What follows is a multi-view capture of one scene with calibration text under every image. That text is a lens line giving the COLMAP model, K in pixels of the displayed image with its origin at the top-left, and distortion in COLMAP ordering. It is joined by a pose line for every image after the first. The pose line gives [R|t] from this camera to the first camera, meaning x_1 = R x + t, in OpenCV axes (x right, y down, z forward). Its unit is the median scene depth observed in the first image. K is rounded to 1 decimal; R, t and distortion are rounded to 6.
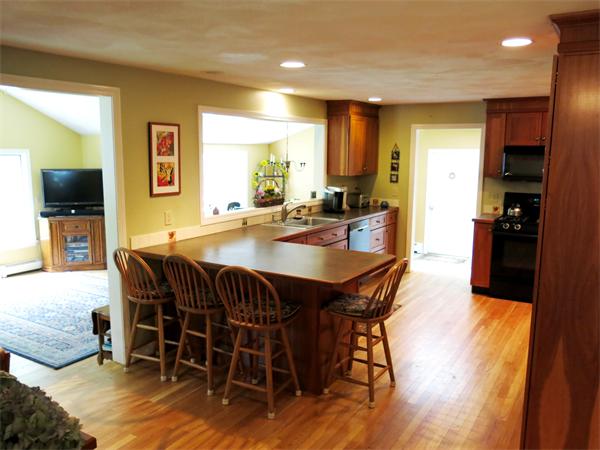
lens RADIAL K [[500.8, 0, 301.7], [0, 500.8, 226.1], [0, 0, 1]] dist [-0.023587, 0.008446]
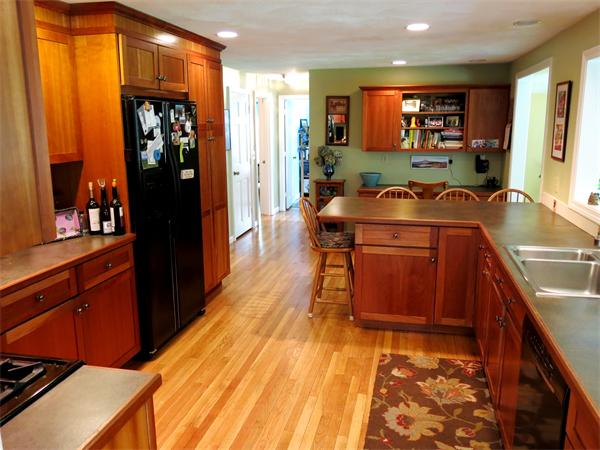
lens RADIAL K [[500.8, 0, 301.7], [0, 500.8, 226.1], [0, 0, 1]] dist [-0.023587, 0.008446]
pose [[-0.944966, 0.066072, -0.320428, 0.490386], [-0.050586, 0.938111, 0.342619, -0.240021], [0.323235, 0.339973, -0.883141, 1.707693]]
